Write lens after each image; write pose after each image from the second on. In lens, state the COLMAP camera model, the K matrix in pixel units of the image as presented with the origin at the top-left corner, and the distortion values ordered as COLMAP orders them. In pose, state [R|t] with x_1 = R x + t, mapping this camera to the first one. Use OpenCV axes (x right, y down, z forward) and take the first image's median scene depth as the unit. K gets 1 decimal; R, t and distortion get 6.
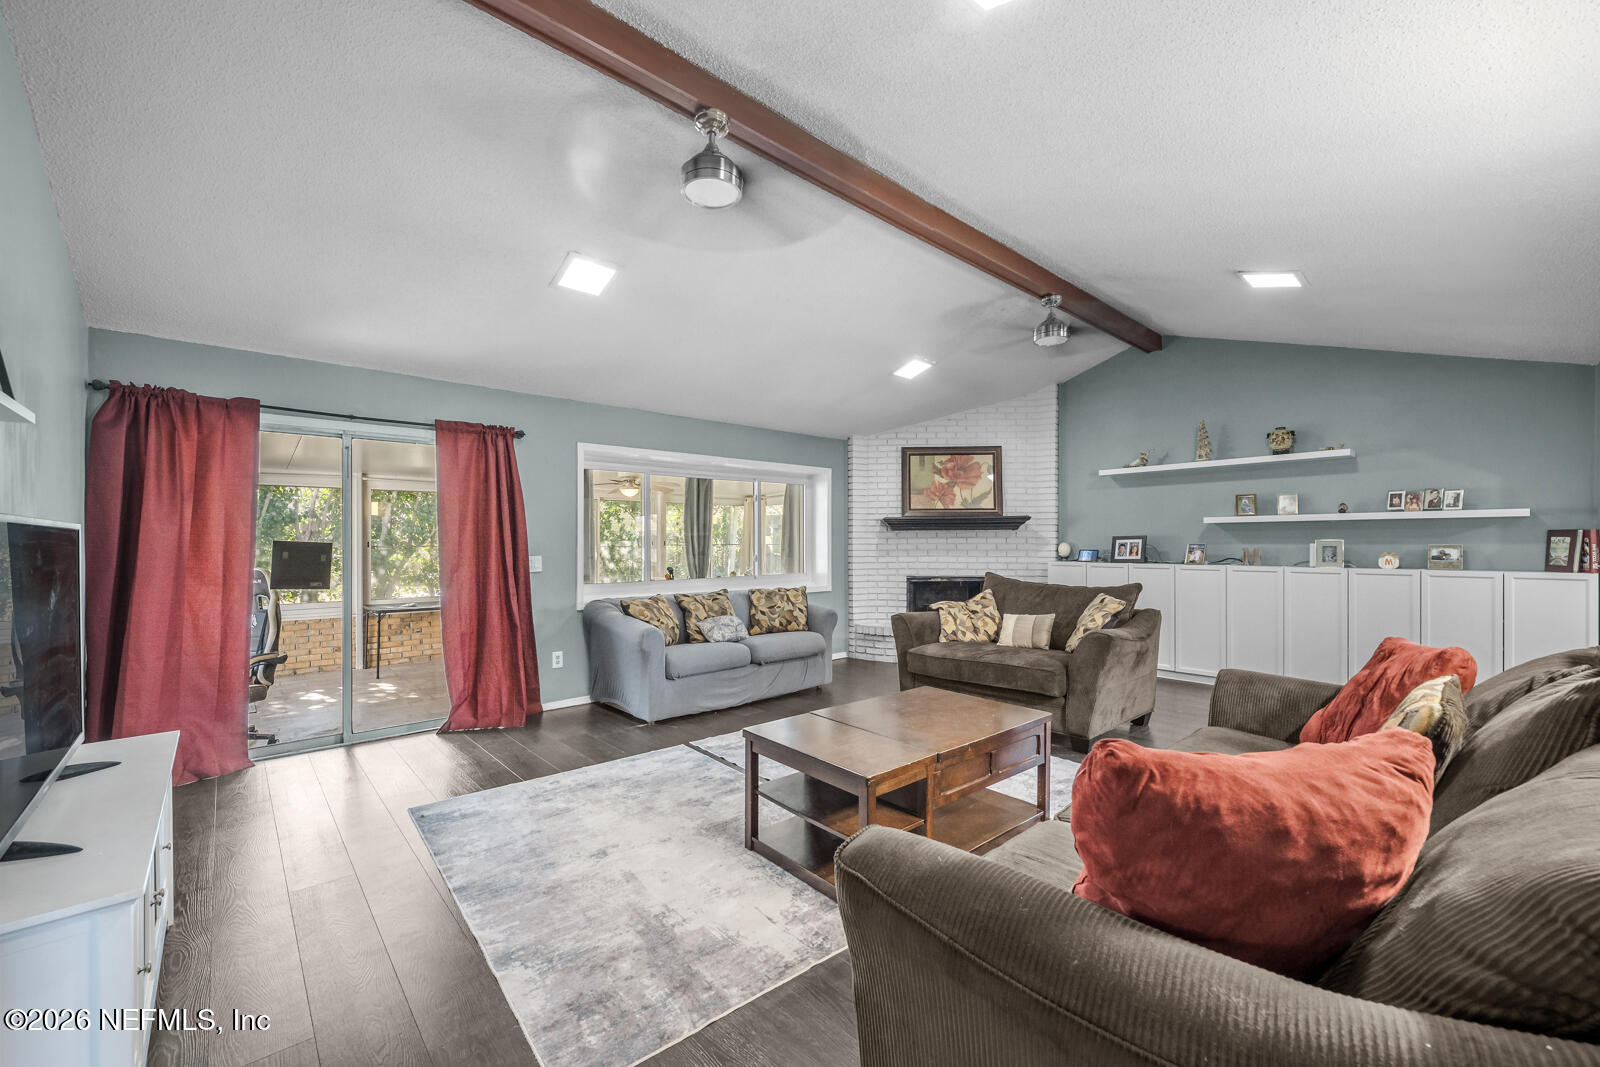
lens RADIAL K [[645.4, 0, 797.9], [0, 645.4, 544.6], [0, 0, 1]] dist [-0.008953, 0.003082]
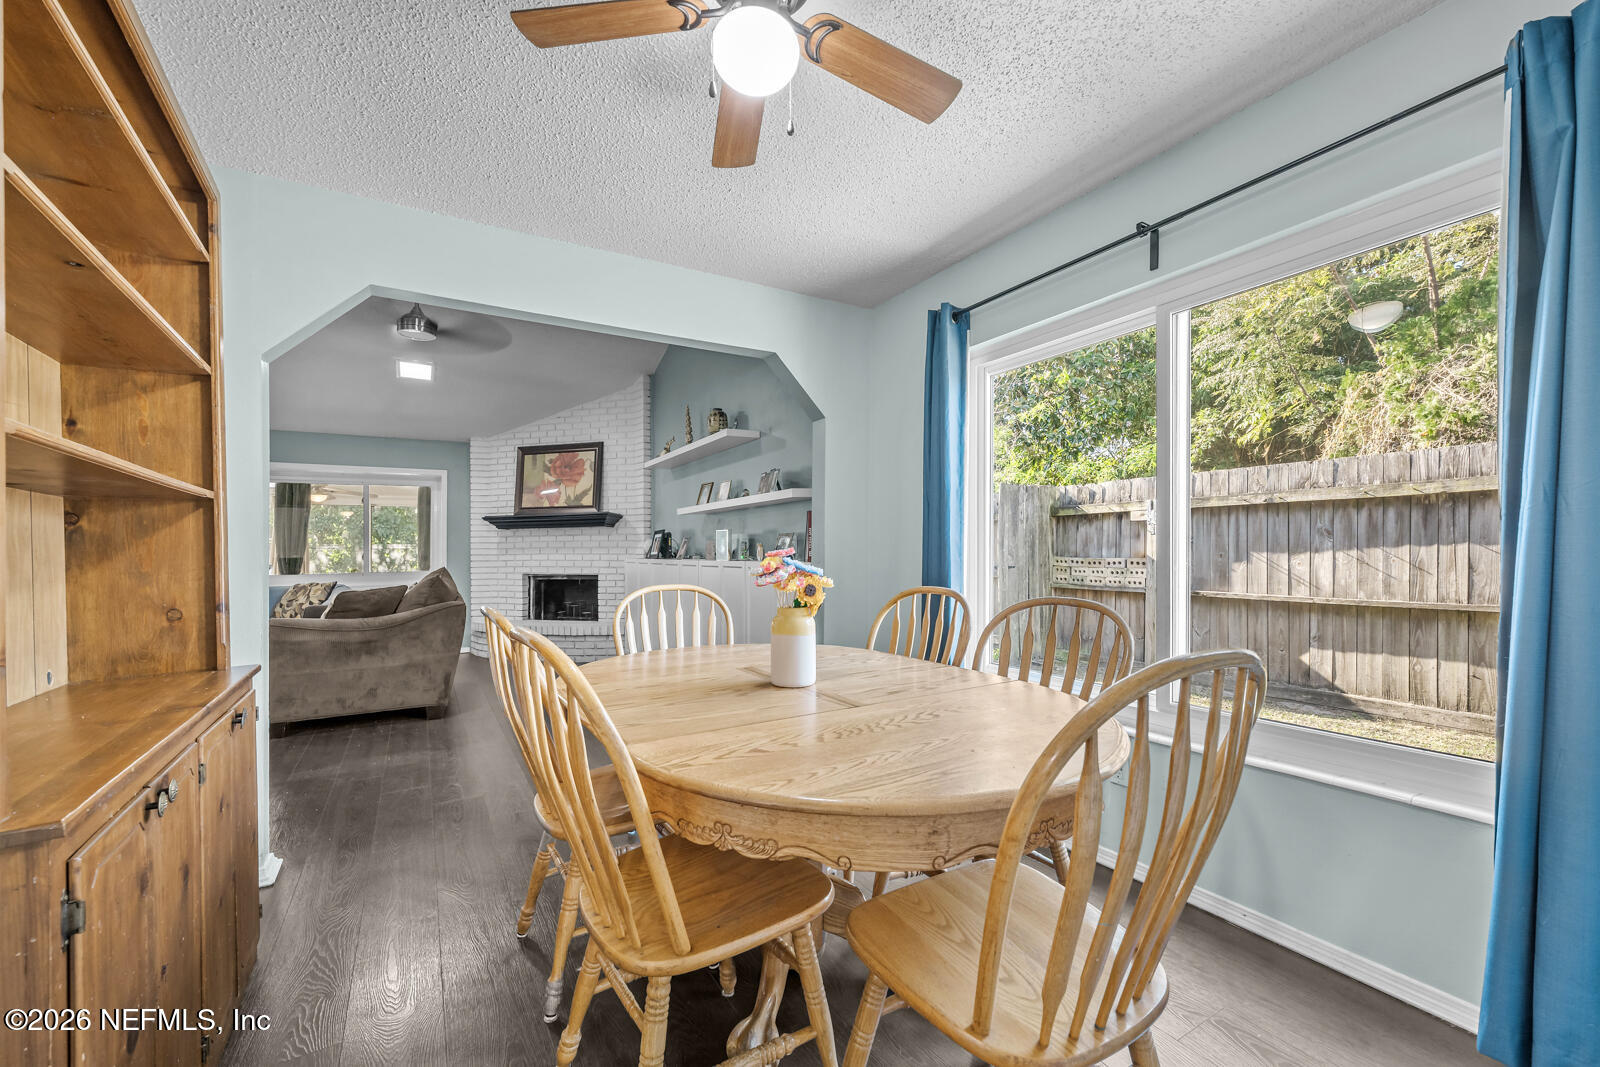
lens RADIAL K [[645.4, 0, 802.2], [0, 645.4, 541.2], [0, 0, 1]] dist [-0.008953, 0.003082]
pose [[0.977931, -0.009285, -0.208722, 0.815194], [0.006487, 0.999880, -0.014086, 0.014593], [0.208827, 0.012421, 0.977874, 0.104386]]
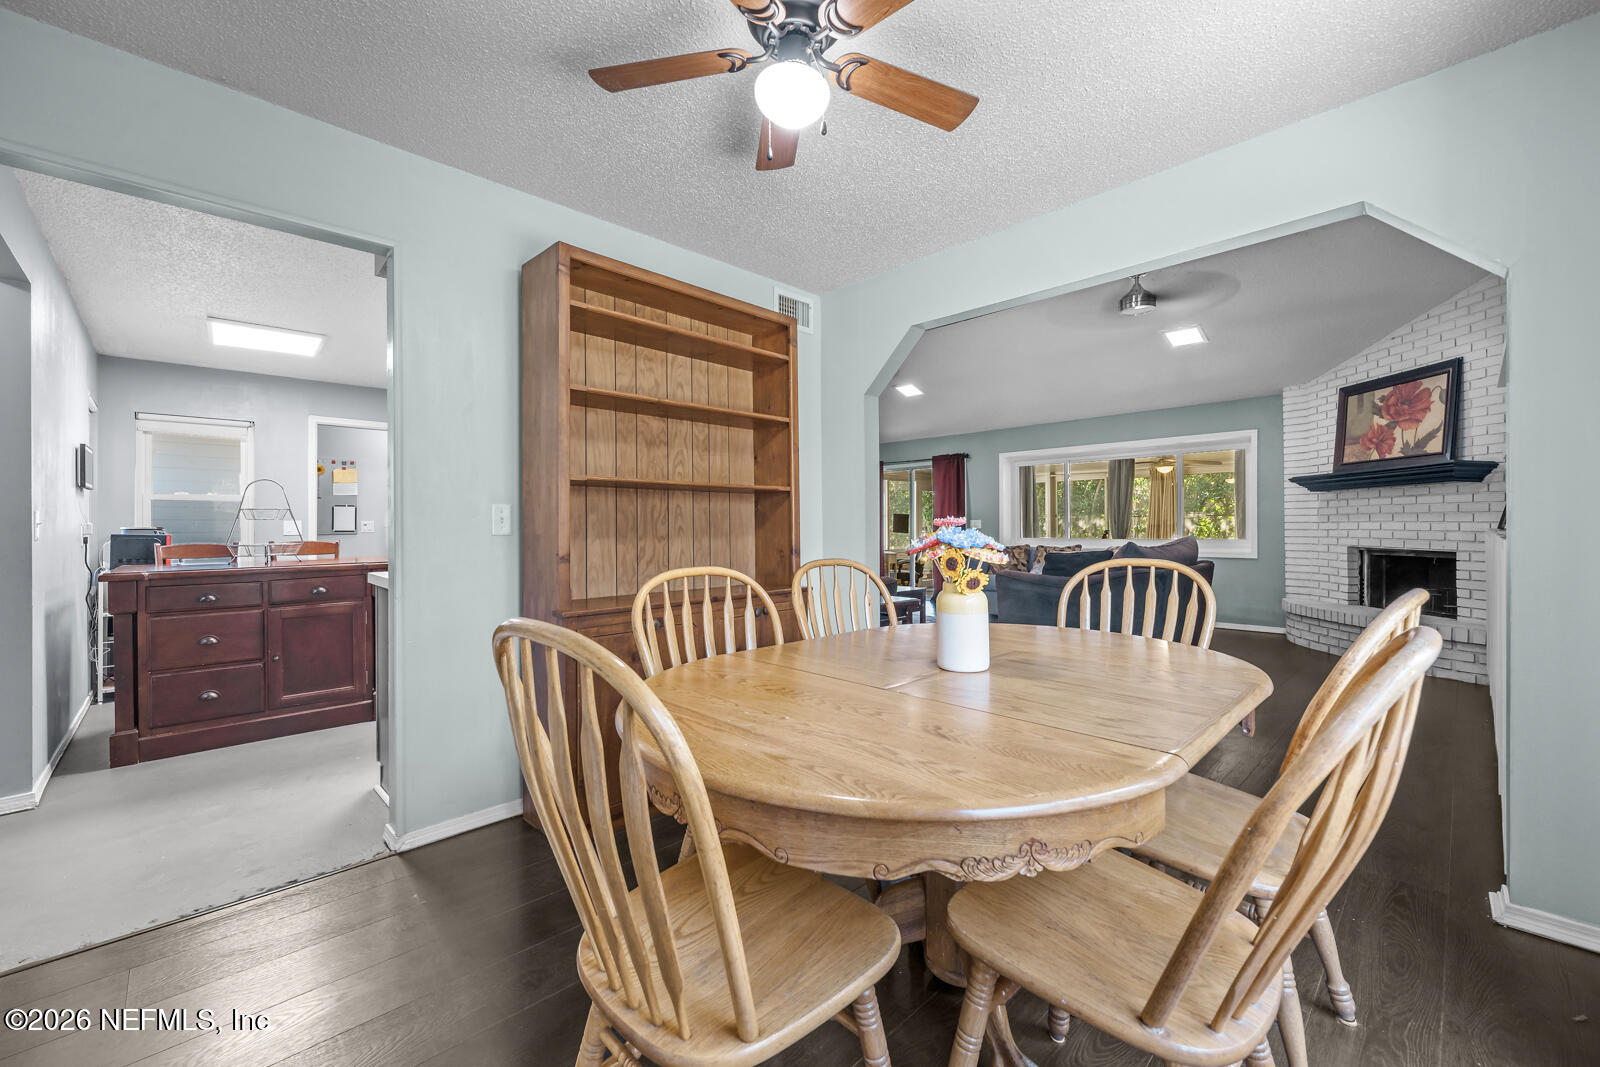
lens RADIAL K [[645.4, 0, 766.1], [0, 645.4, 518.4], [0, 0, 1]] dist [-0.008953, 0.003082]
pose [[-0.003254, -0.006227, -0.999975, 0.982022], [0.005075, 0.999968, -0.006243, 0.015216], [0.999982, -0.005095, -0.003222, 0.278016]]
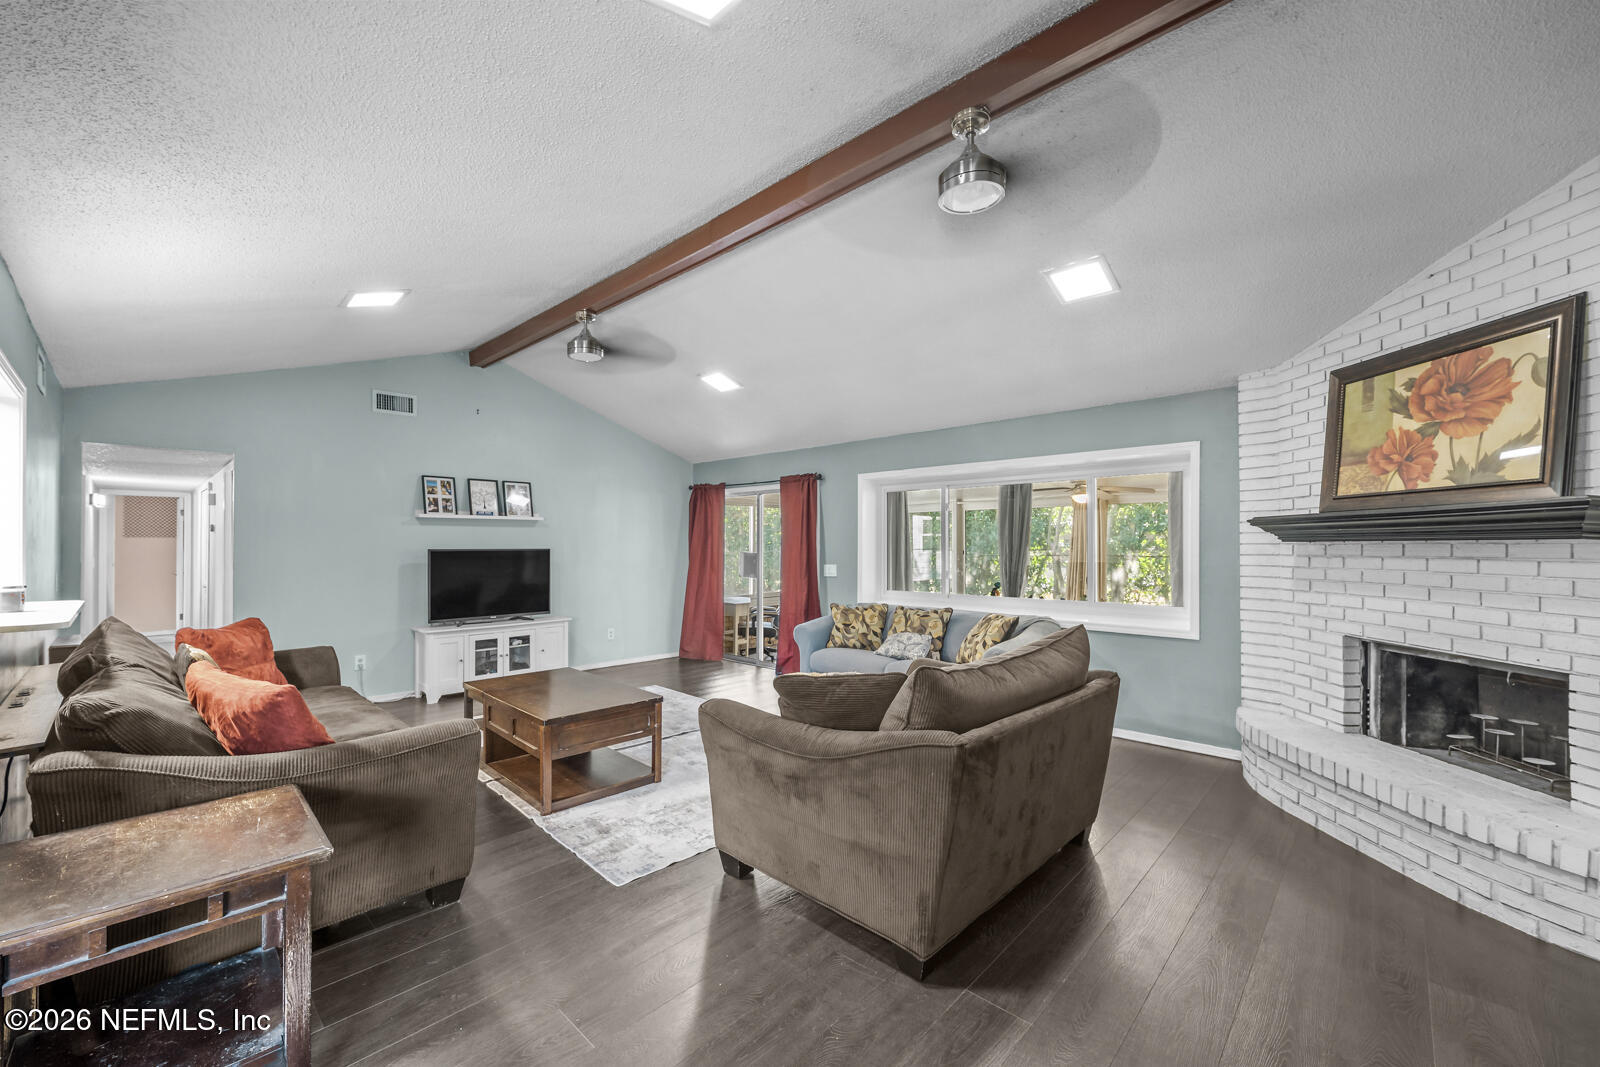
lens RADIAL K [[645.4, 0, 760.1], [0, 645.4, 535.8], [0, 0, 1]] dist [-0.008953, 0.003082]
pose [[0.042770, -0.009821, -0.999037, 0.633434], [-0.001394, 0.999950, -0.009890, -0.020548], [0.999084, 0.001816, 0.042754, 0.549927]]
